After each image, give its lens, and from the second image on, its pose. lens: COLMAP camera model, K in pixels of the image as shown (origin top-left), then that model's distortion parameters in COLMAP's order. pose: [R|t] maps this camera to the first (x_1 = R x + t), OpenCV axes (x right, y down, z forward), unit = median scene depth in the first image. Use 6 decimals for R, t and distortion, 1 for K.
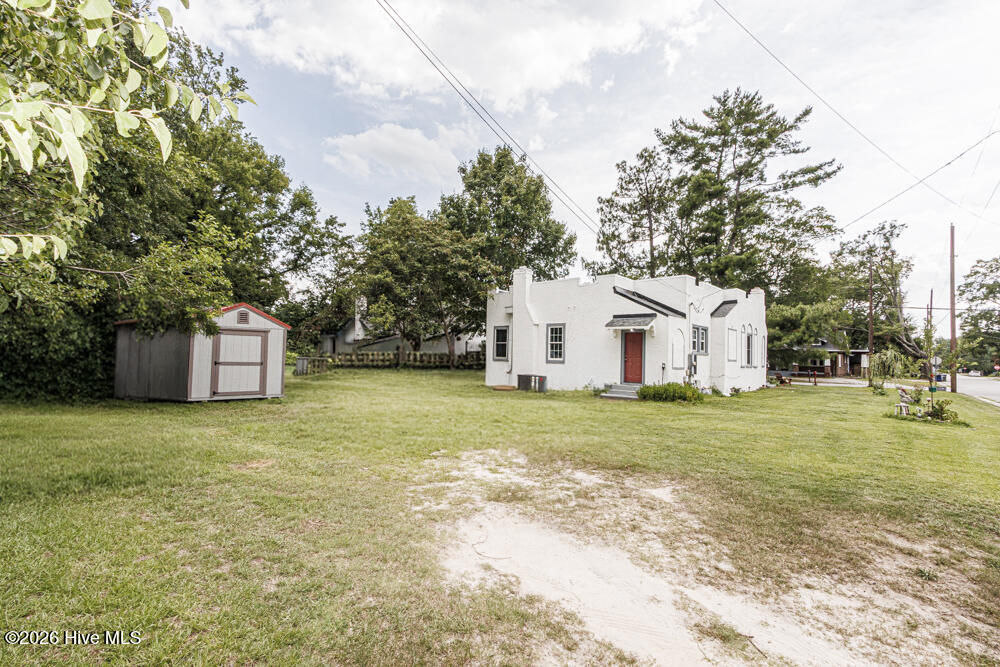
lens RADIAL K [[460.7, 0, 490.0], [0, 460.7, 336.8], [0, 0, 1]] dist [-0.003657, -0.000437]
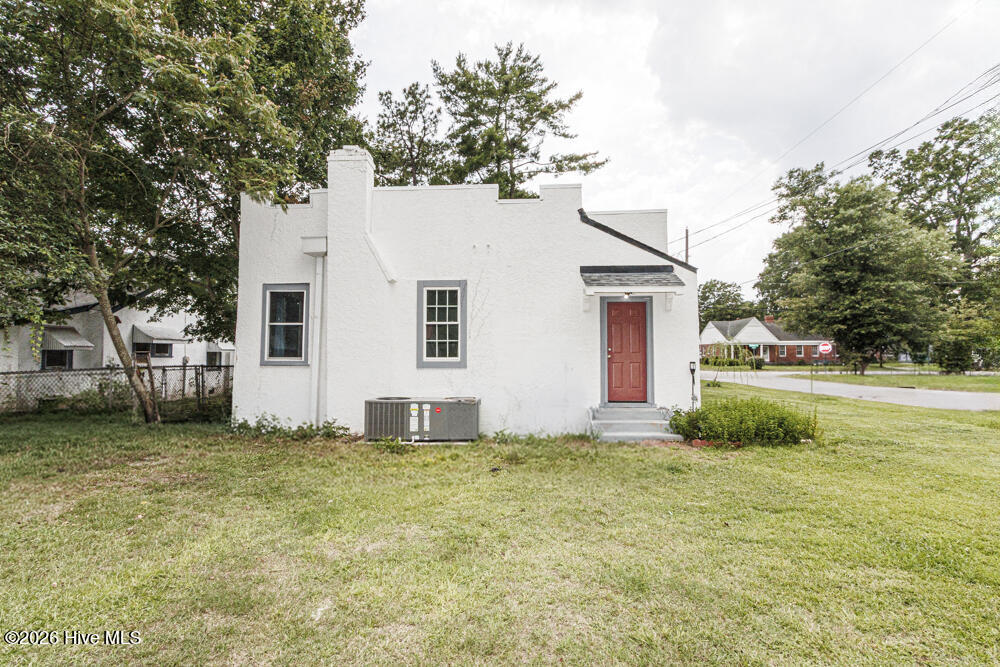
lens RADIAL K [[460.7, 0, 490.0], [0, 460.7, 336.8], [0, 0, 1]] dist [-0.003657, -0.000437]
pose [[0.772866, 0.004198, 0.634556, -0.105184], [-0.009010, 0.999950, 0.004358, 0.023303], [-0.634506, -0.009086, 0.772865, 0.601136]]
